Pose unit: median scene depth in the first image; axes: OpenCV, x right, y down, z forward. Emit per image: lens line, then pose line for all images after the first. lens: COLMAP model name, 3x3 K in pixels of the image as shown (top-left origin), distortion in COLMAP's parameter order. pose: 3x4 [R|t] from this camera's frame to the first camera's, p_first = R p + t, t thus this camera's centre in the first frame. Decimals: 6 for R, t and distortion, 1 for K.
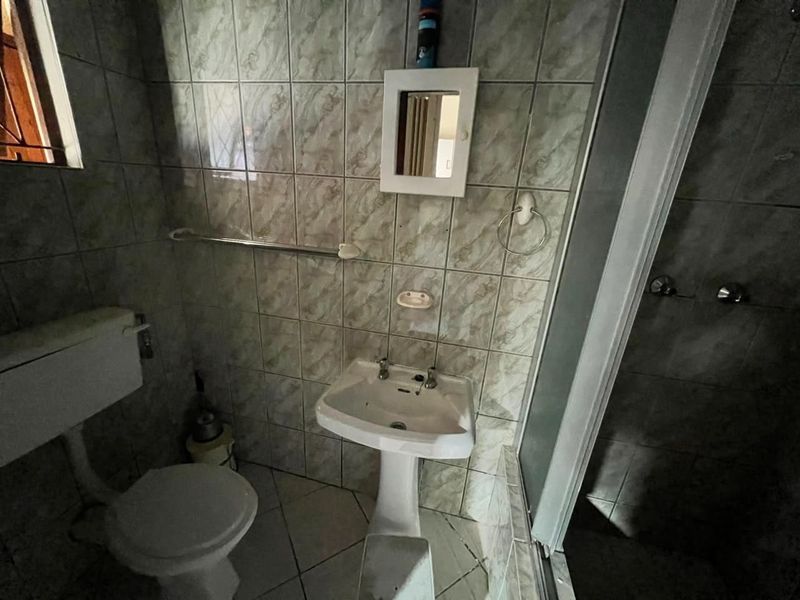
lens RADIAL K [[320.6, 0, 397.8], [0, 320.6, 303.0], [0, 0, 1]] dist [-0.002942, 0.000332]
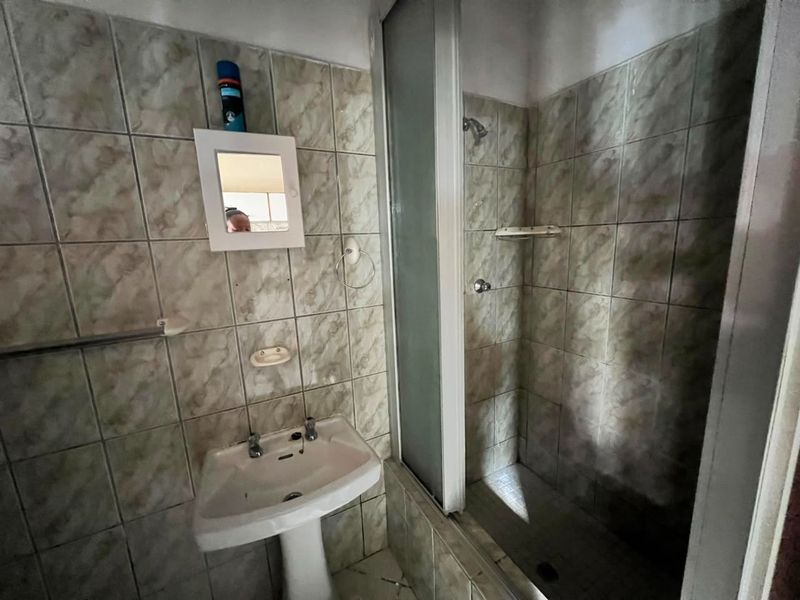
lens RADIAL K [[320.6, 0, 394.3], [0, 320.6, 299.7], [0, 0, 1]] dist [-0.002942, 0.000332]
pose [[0.756635, -0.214070, 0.617800, -0.220523], [0.298534, 0.953752, -0.035144, -0.028790], [-0.581705, 0.211025, 0.785549, 0.016729]]
